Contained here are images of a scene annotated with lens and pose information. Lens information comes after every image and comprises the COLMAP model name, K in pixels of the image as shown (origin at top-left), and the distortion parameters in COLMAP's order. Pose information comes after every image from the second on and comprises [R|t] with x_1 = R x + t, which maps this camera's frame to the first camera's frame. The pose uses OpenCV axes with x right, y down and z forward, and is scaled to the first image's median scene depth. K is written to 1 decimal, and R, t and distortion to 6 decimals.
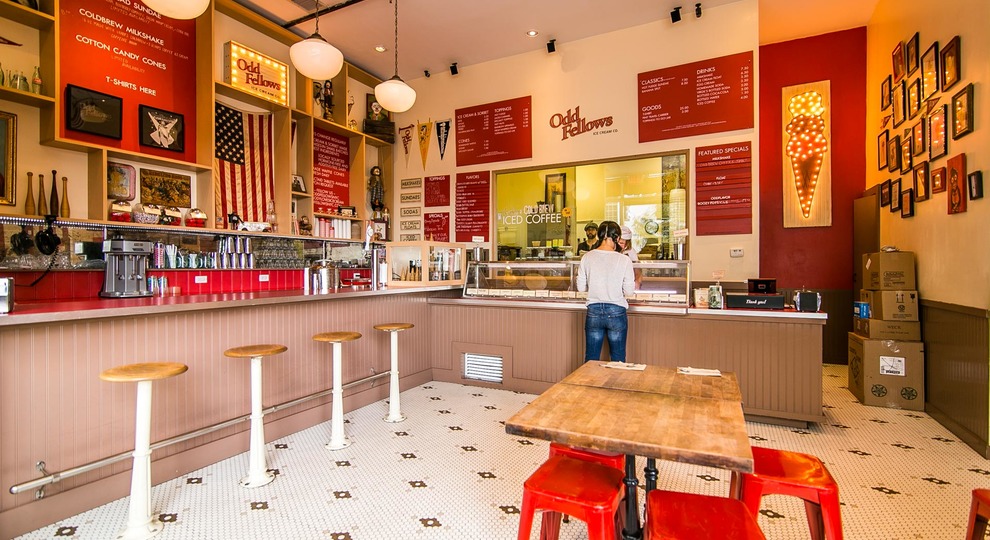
lens RADIAL K [[454.4, 0, 495.0], [0, 454.4, 270.0], [0, 0, 1]] dist [0.000444, -0.000181]
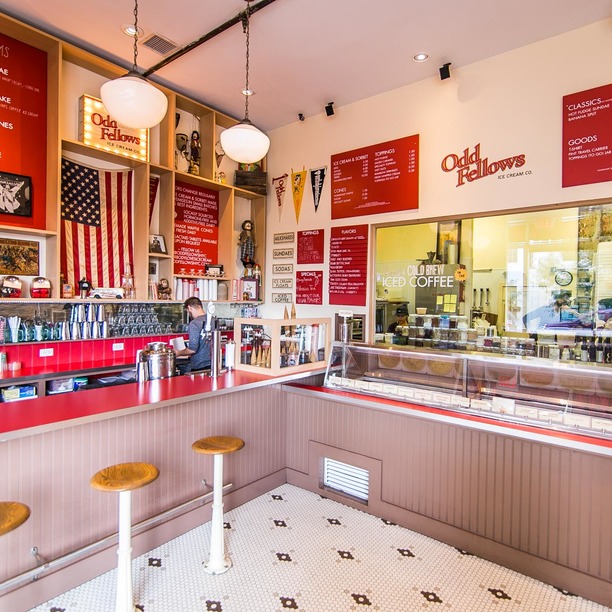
lens RADIAL K [[418.6, 0, 306.0], [0, 418.6, 306.0], [0, 0, 1]] dist [-0.000720, 0.001154]
pose [[0.980174, 0.020020, -0.197123, 0.035801], [-0.018176, 0.999772, 0.011163, -0.076510], [0.197302, -0.007358, 0.980315, 0.212776]]
